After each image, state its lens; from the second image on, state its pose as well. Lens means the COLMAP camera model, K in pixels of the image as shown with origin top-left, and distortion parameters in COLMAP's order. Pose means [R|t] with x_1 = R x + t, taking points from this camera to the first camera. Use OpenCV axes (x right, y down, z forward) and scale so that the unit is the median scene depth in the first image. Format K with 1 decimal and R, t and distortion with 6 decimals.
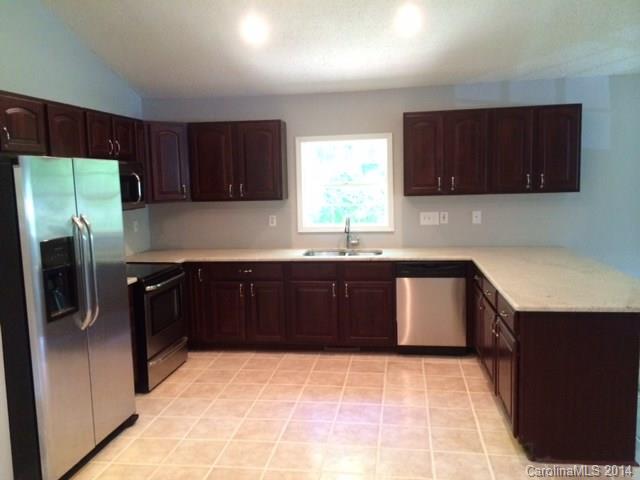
lens RADIAL K [[544.2, 0, 320.0], [0, 544.2, 240.0], [0, 0, 1]] dist [0.036667, -0.006751]
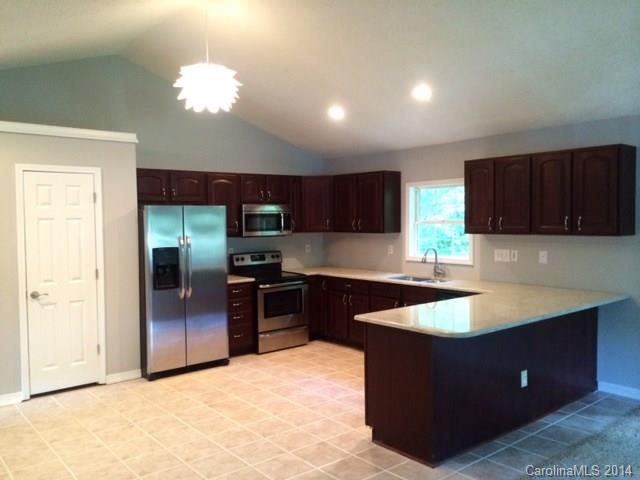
lens RADIAL K [[544.2, 0, 320.0], [0, 544.2, 240.0], [0, 0, 1]] dist [0.036667, -0.006751]
pose [[0.743858, 0.044636, -0.666846, 0.694301], [-0.081017, 0.996431, -0.023676, -0.016525], [0.663409, 0.071638, 0.744820, -0.042376]]
